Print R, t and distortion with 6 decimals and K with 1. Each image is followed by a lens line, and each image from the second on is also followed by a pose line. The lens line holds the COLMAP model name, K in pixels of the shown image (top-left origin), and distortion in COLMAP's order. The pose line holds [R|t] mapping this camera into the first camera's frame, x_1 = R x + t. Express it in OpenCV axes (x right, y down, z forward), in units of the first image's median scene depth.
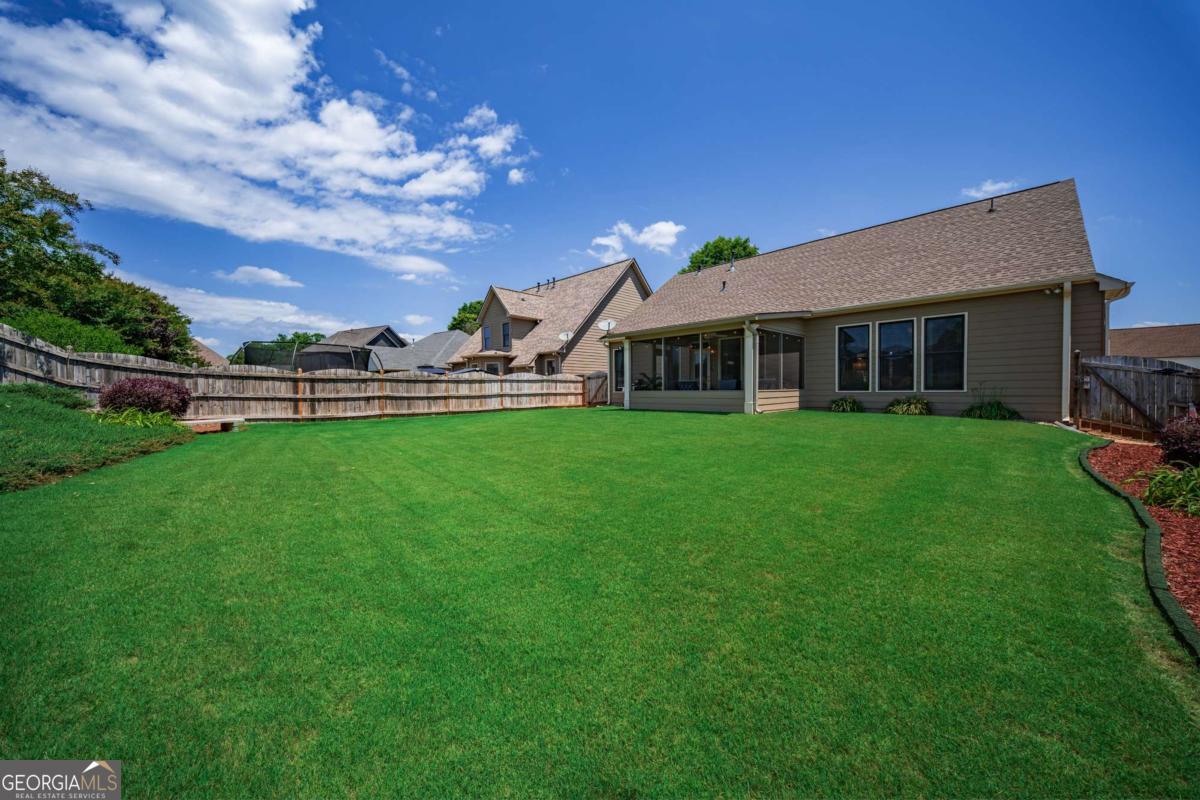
lens RADIAL K [[416.7, 0, 600.6], [0, 416.7, 398.3], [0, 0, 1]] dist [-0.001201, -0.000147]
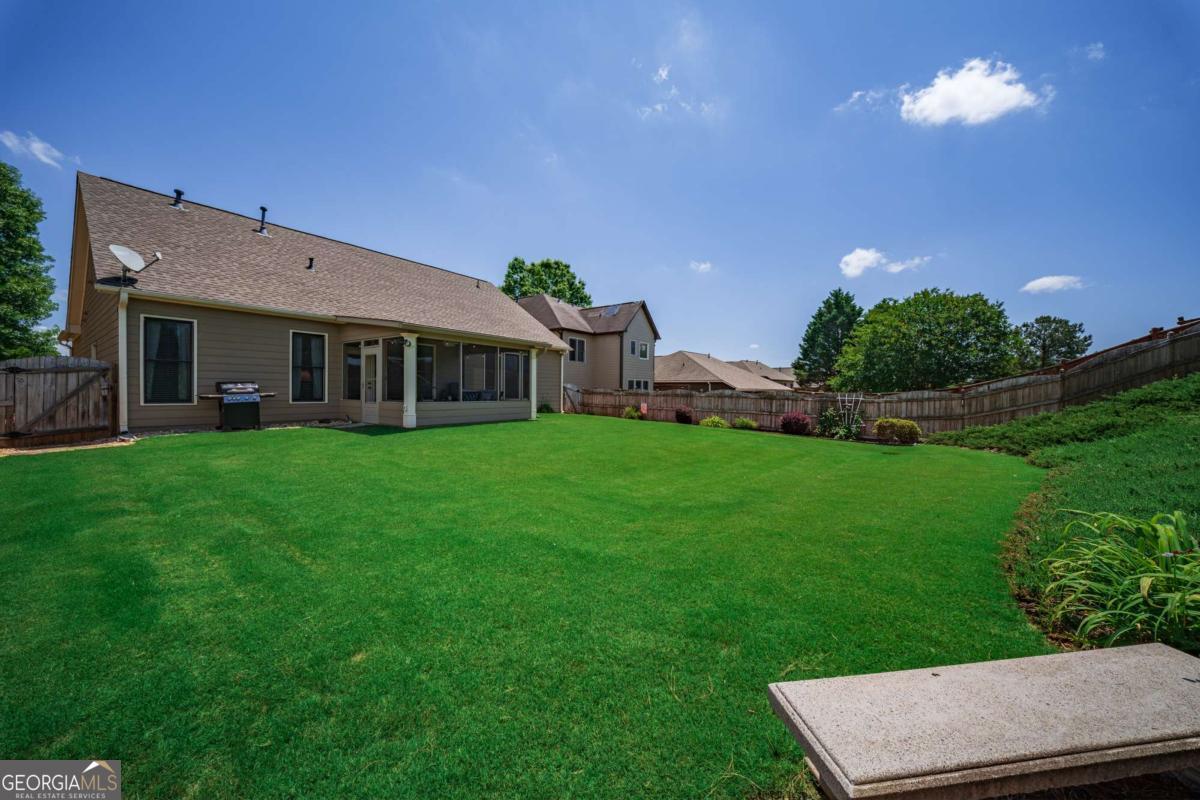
lens RADIAL K [[416.7, 0, 600.6], [0, 416.7, 398.3], [0, 0, 1]] dist [-0.001201, -0.000147]
pose [[-0.148951, 0.001249, 0.988844, -0.484401], [0.026928, 0.999633, 0.002793, -0.012223], [-0.988478, 0.027043, -0.148930, 0.548310]]
